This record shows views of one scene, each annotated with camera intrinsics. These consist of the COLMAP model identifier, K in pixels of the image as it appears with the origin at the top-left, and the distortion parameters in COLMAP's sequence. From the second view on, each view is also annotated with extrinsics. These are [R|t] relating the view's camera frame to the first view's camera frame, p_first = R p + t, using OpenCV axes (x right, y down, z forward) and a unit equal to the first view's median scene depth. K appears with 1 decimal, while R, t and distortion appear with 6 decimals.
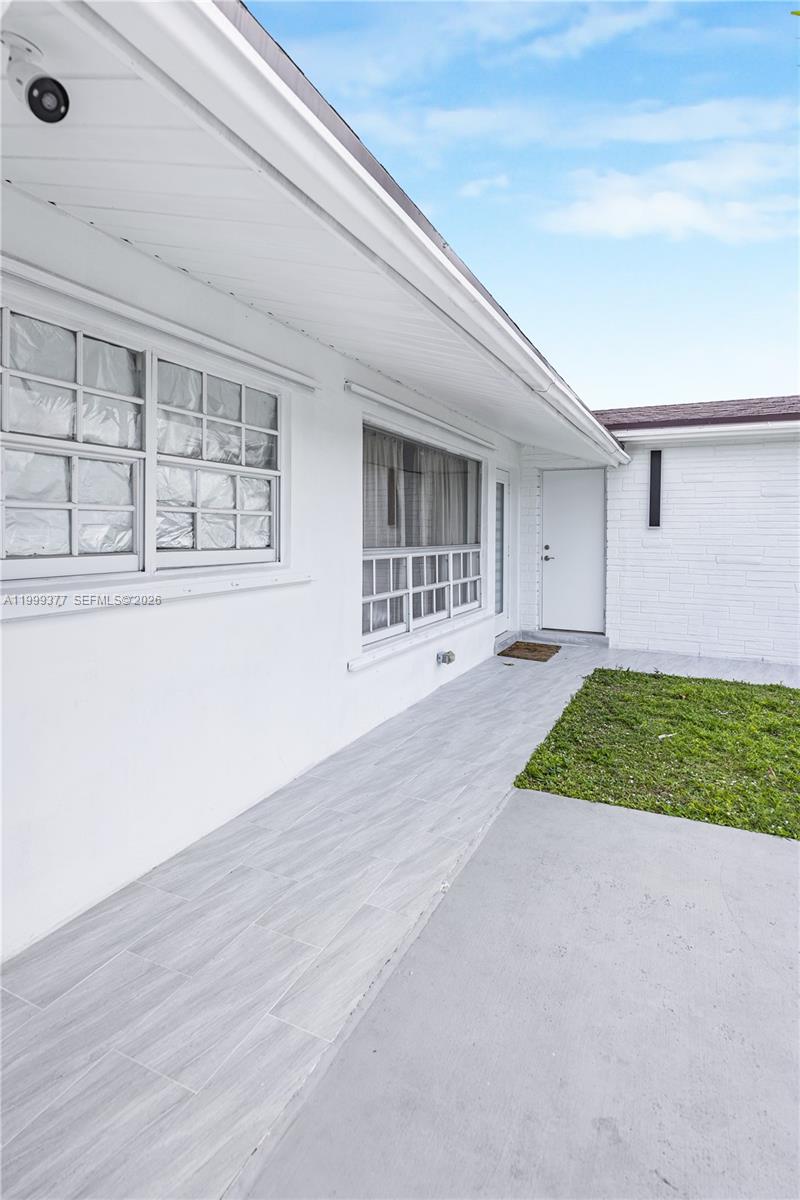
lens RADIAL K [[651.5, 0, 403.0], [0, 651.5, 538.0], [0, 0, 1]] dist [-0.000645, 0.000245]
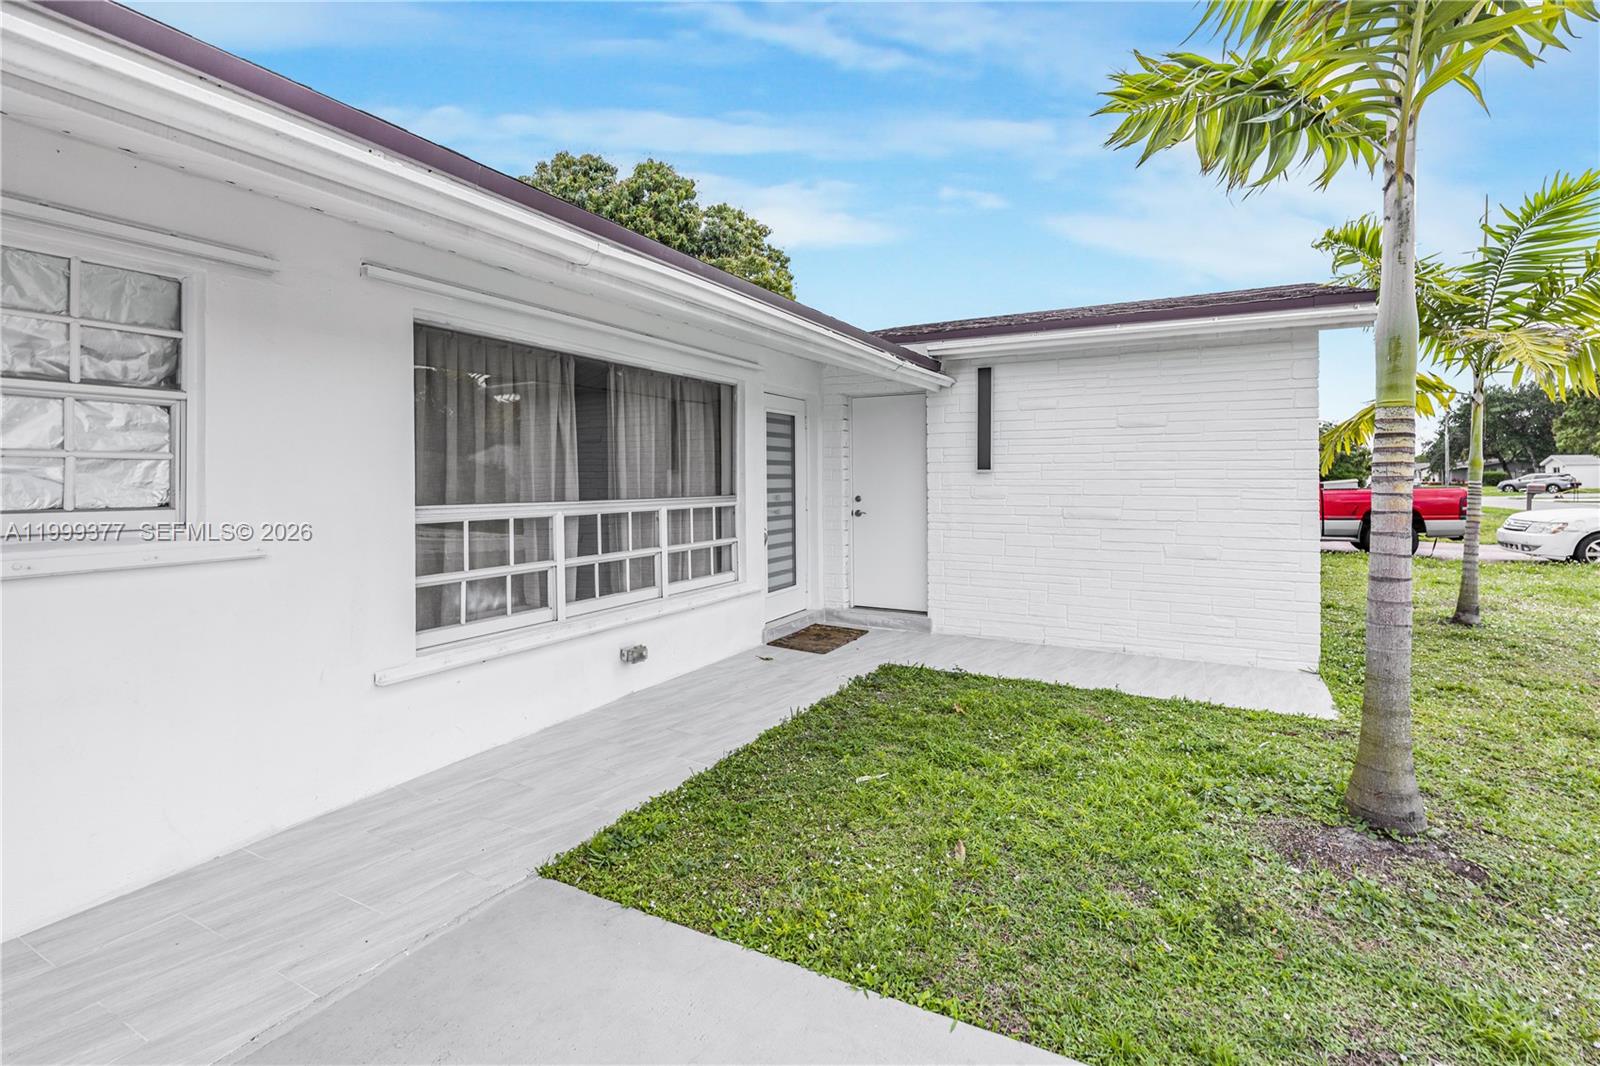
lens RADIAL K [[762.6, 0, 829.9], [0, 762.6, 476.2], [0, 0, 1]] dist [-0.001566, -0.000618]
pose [[0.999255, -0.010885, -0.037026, 0.298090], [0.010365, 0.999845, -0.014220, 0.000549], [0.037175, 0.013826, 0.999213, 0.151385]]
